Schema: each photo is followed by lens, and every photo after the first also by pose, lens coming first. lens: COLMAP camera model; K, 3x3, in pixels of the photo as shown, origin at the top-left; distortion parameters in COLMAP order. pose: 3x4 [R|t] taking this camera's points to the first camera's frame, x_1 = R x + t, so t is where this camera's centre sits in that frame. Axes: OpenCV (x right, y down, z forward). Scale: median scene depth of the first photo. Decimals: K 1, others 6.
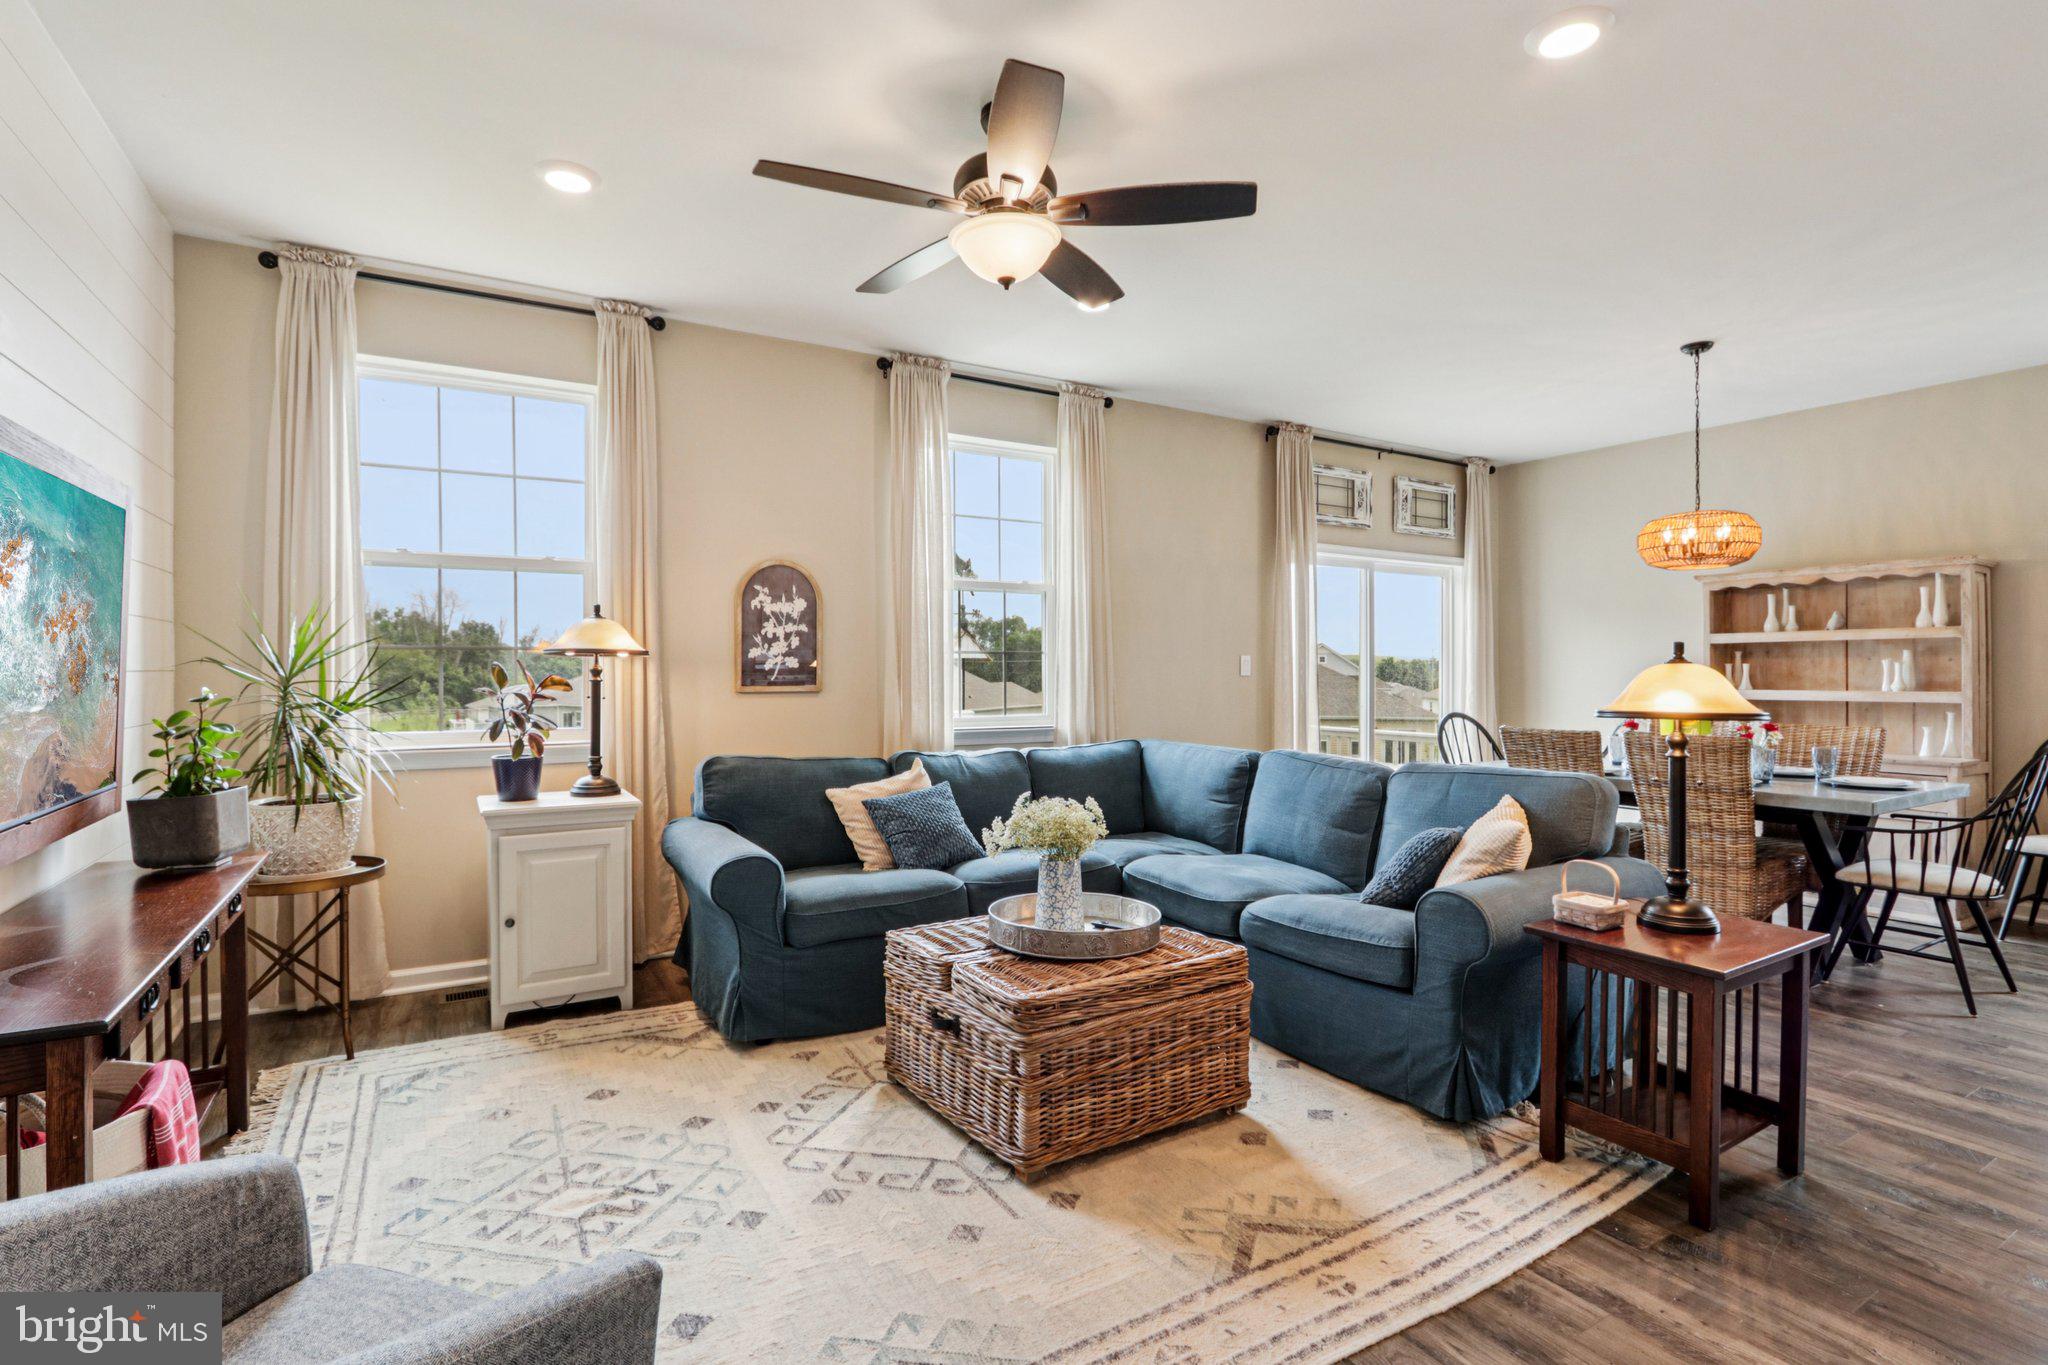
lens RADIAL K [[986.8, 0, 1018.1], [0, 986.8, 665.5], [0, 0, 1]] dist [-0.019741, 0.002184]
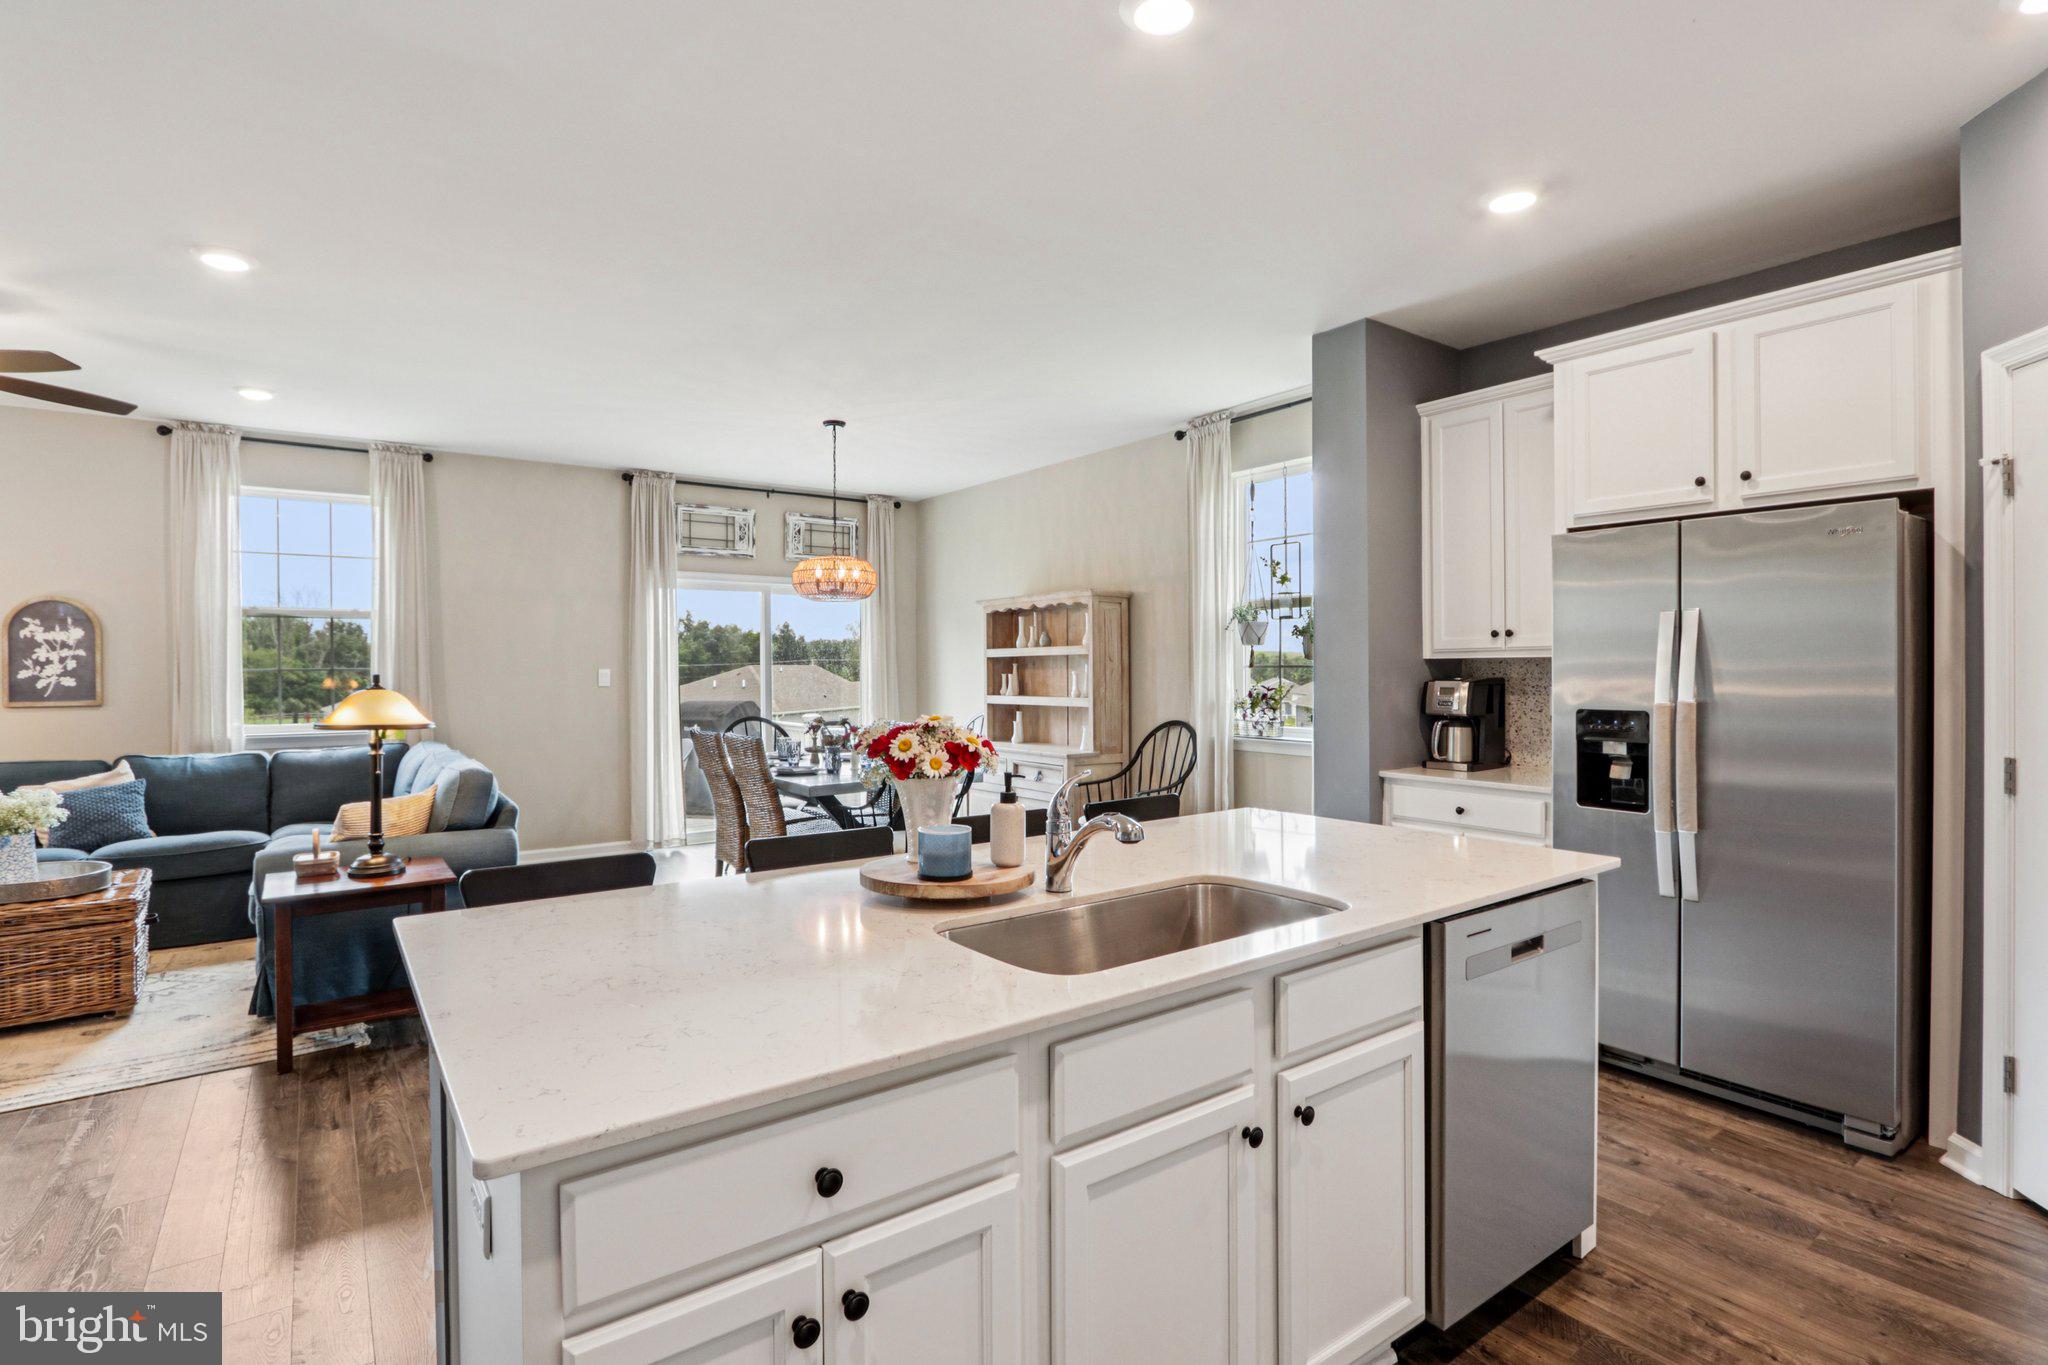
lens RADIAL K [[986.8, 0, 1022.6], [0, 986.8, 670.6], [0, 0, 1]] dist [-0.019741, 0.002184]
pose [[0.996035, -0.006201, 0.088743, 0.717803], [0.005465, 0.999949, 0.008527, -0.017757], [-0.088792, -0.008008, 0.996018, -0.241208]]
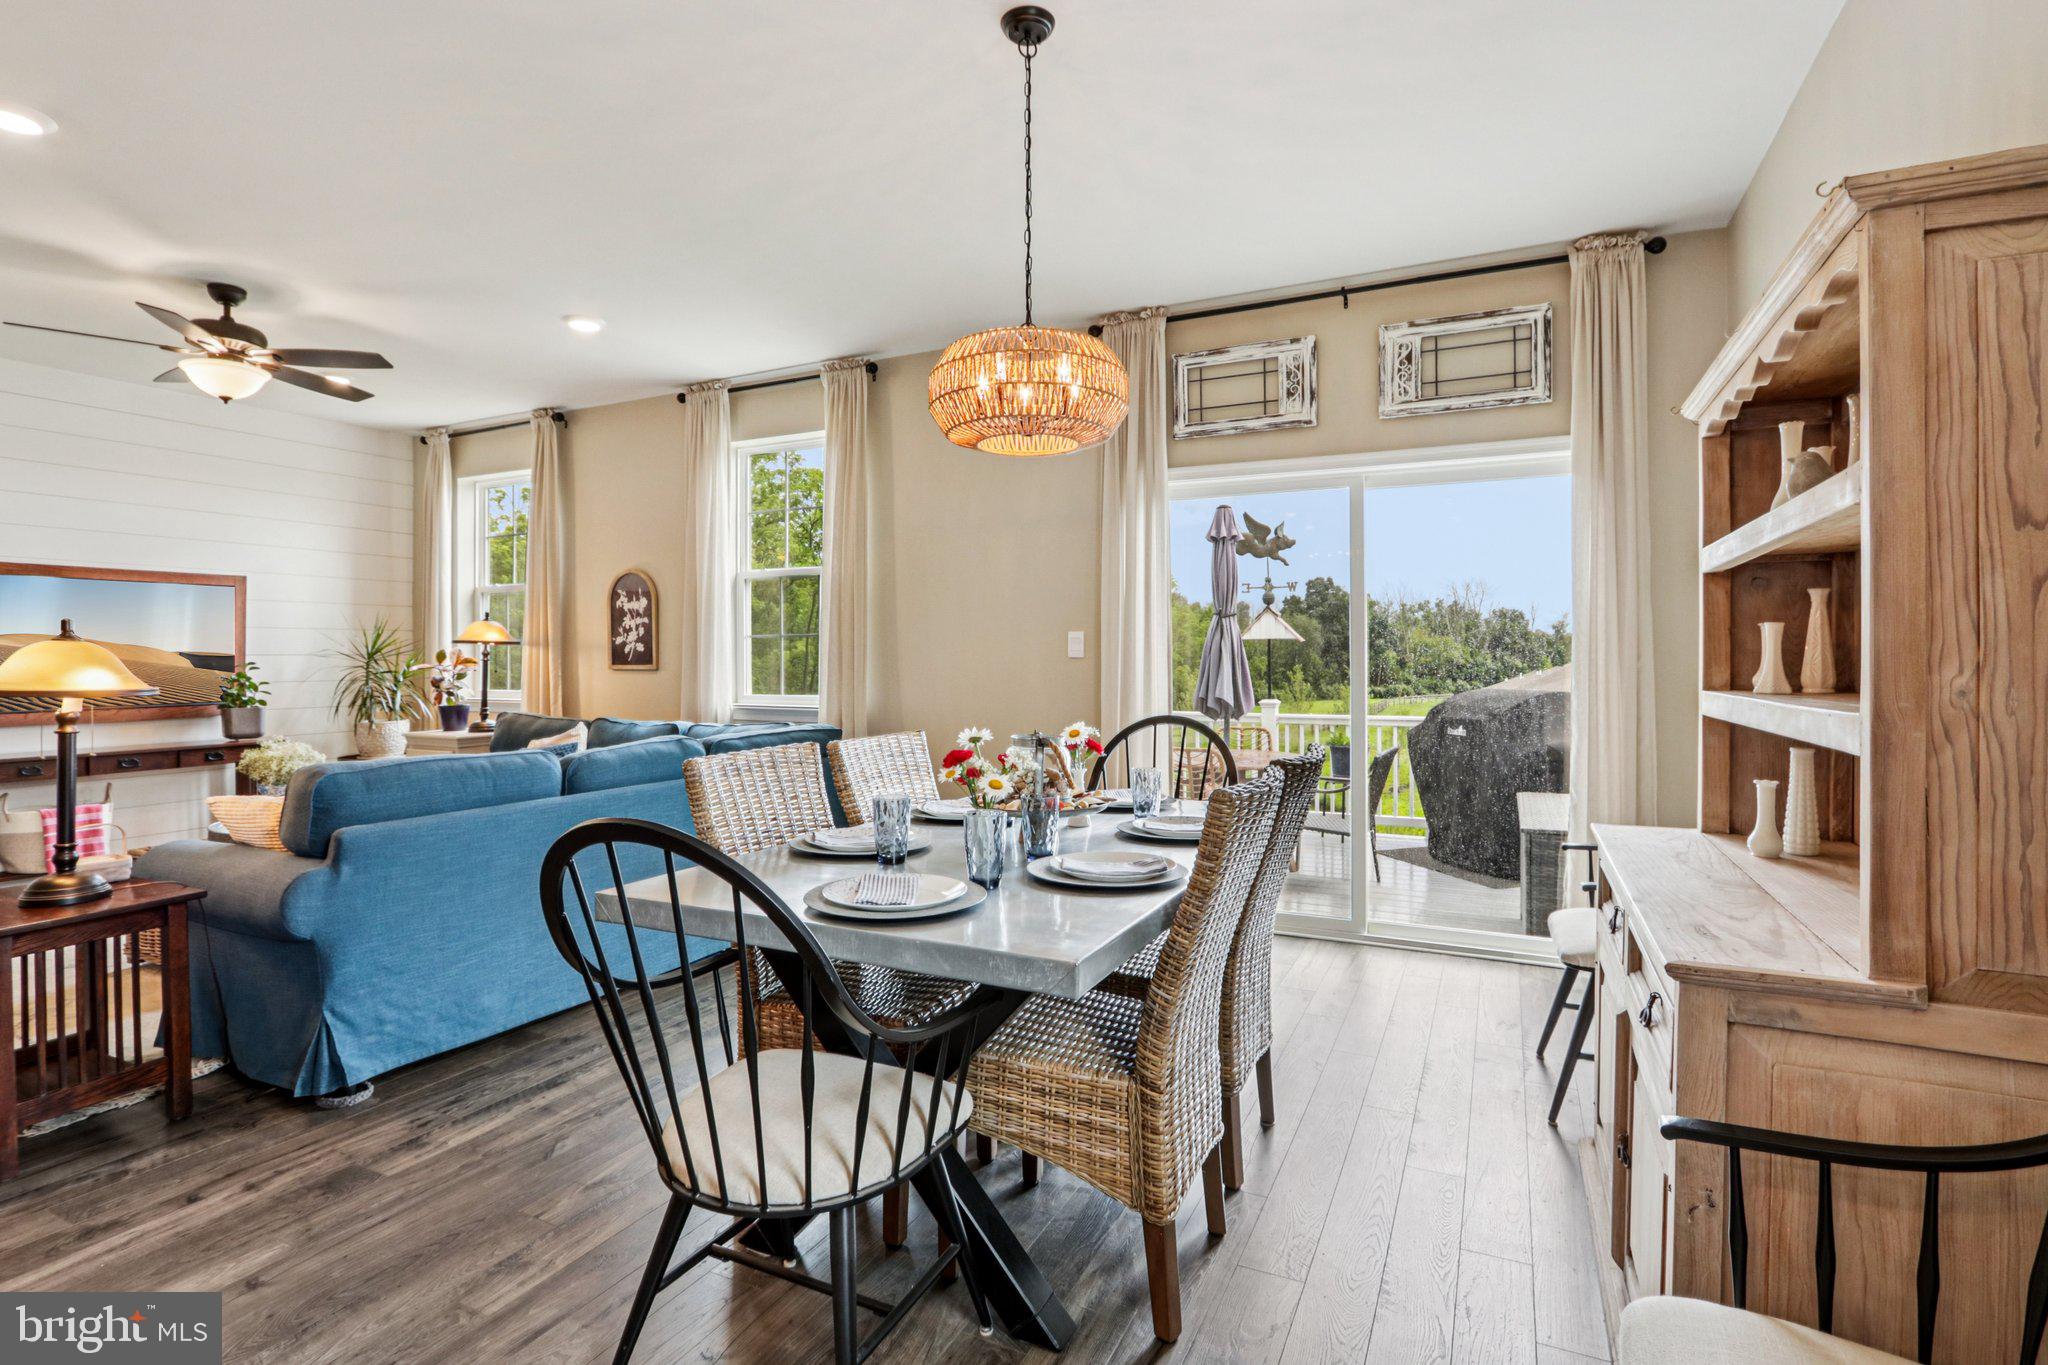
lens RADIAL K [[986.8, 0, 1020.9], [0, 986.8, 681.0], [0, 0, 1]] dist [-0.019741, 0.002184]
pose [[0.547273, 0.018916, -0.836740, 0.990112], [0.006260, 0.999624, 0.026693, 0.008738], [0.836931, -0.019847, 0.546949, 0.621026]]
